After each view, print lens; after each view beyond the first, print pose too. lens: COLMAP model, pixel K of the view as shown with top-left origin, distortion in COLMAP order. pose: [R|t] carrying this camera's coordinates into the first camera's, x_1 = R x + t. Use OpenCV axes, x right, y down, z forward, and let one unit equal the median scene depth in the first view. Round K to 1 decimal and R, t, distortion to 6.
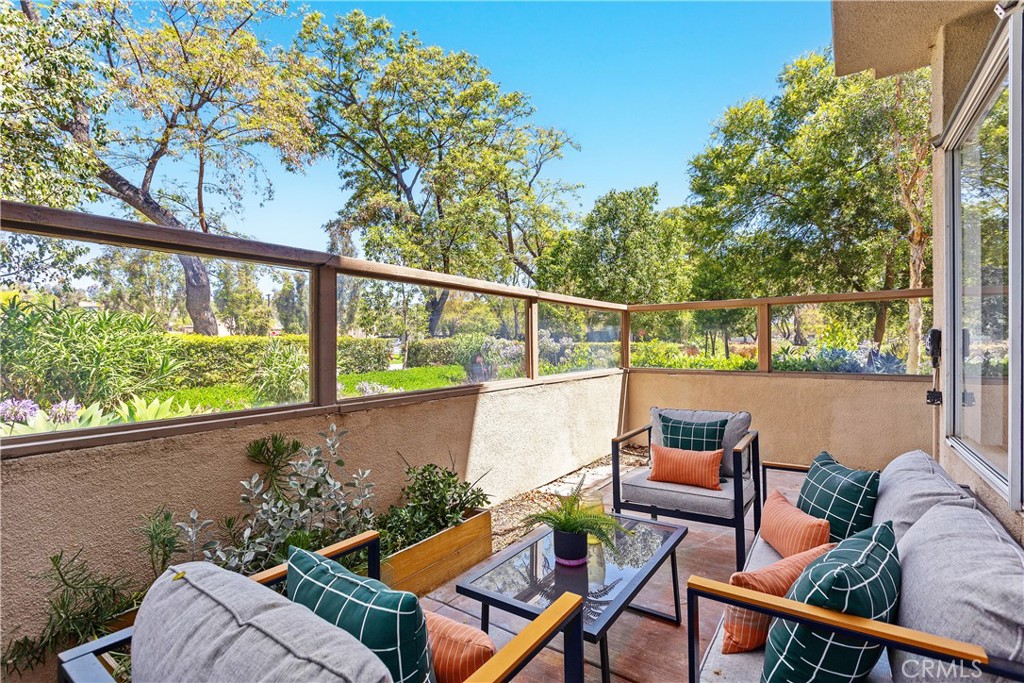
lens RADIAL K [[467.3, 0, 512.0], [0, 467.3, 341.5], [0, 0, 1]] dist [-0.002739, -0.000422]
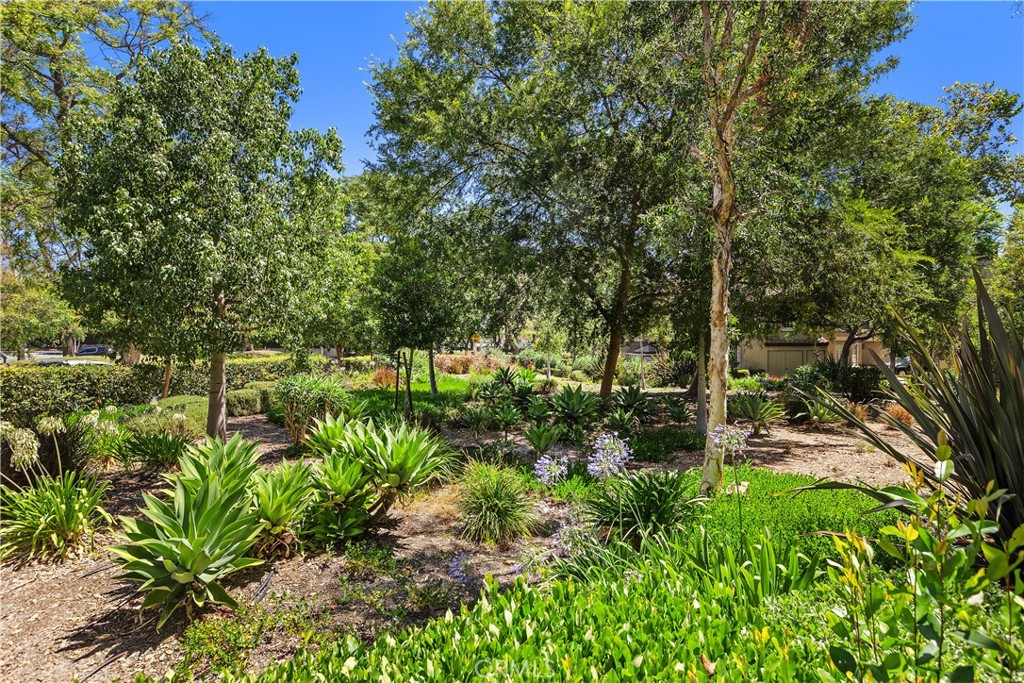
lens RADIAL K [[570.4, 0, 512.0], [0, 570.4, 341.5], [0, 0, 1]] dist [0.001002, 0.000122]
pose [[0.846311, 0.009243, 0.532608, 0.146538], [-0.007569, 0.999957, -0.005327, -0.031540], [-0.532635, 0.000477, 0.846345, 0.294321]]
